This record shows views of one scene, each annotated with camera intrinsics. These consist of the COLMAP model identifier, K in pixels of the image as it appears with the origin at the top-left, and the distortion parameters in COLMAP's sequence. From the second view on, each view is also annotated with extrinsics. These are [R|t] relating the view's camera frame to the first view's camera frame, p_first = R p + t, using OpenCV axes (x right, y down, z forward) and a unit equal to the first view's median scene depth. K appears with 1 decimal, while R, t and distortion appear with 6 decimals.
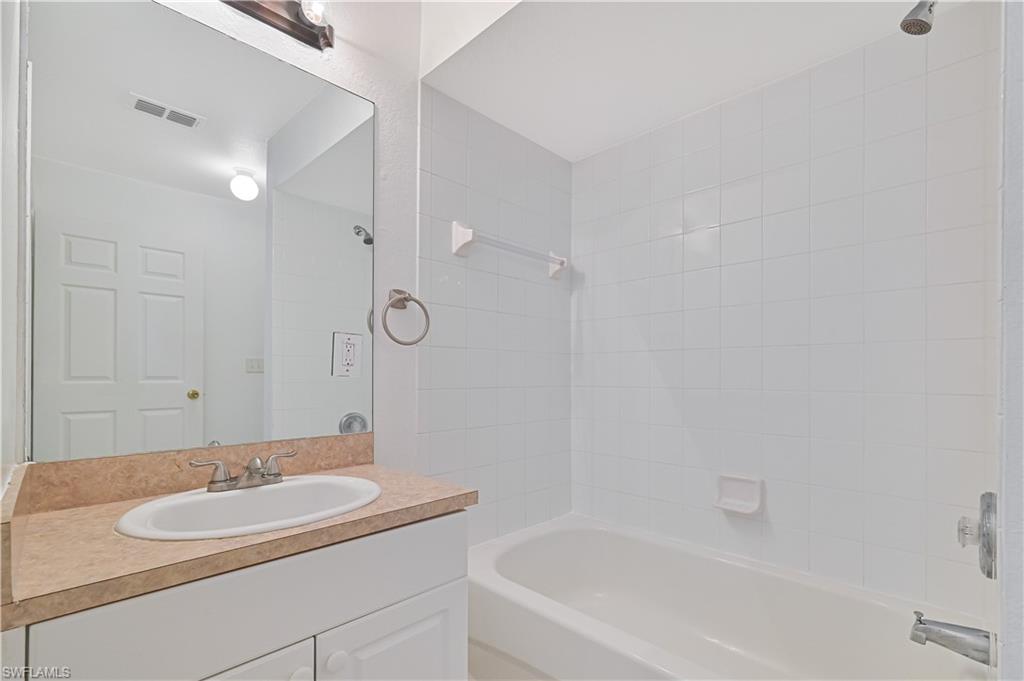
lens RADIAL K [[452.4, 0, 532.8], [0, 452.4, 379.4], [0, 0, 1]] dist [0.002869, 0.000916]
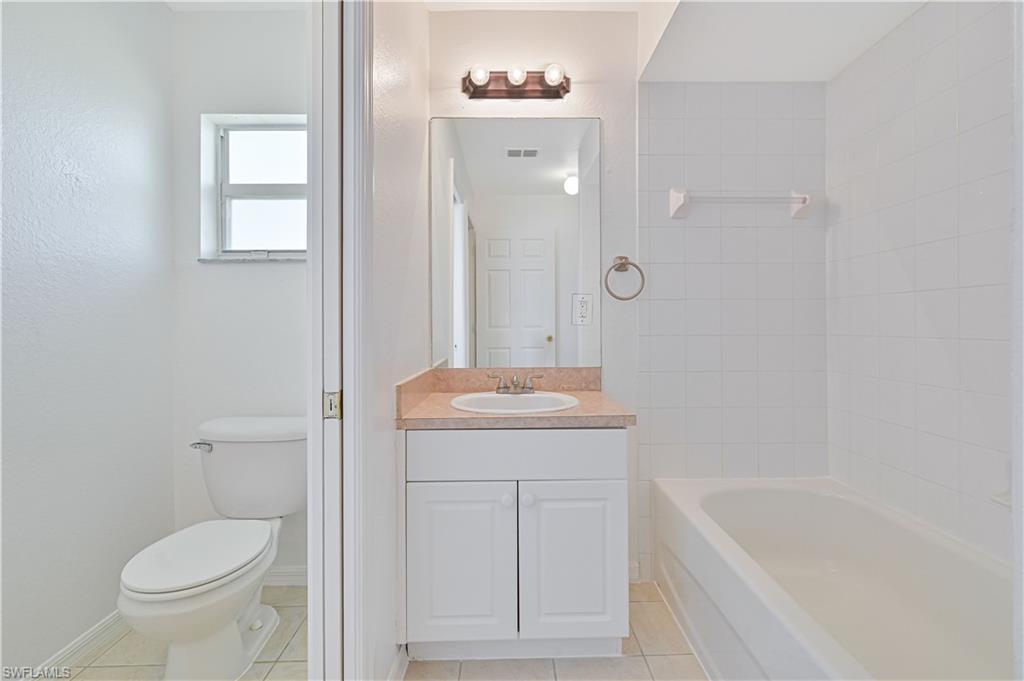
lens RADIAL K [[463.5, 0, 513.3], [0, 463.5, 334.0], [0, 0, 1]] dist [-0.000508, 0.000186]
pose [[0.666434, 0.008051, -0.745520, 0.466189], [0.001289, 0.999928, 0.011951, 0.002413], [0.745563, -0.008926, 0.666376, -0.087433]]
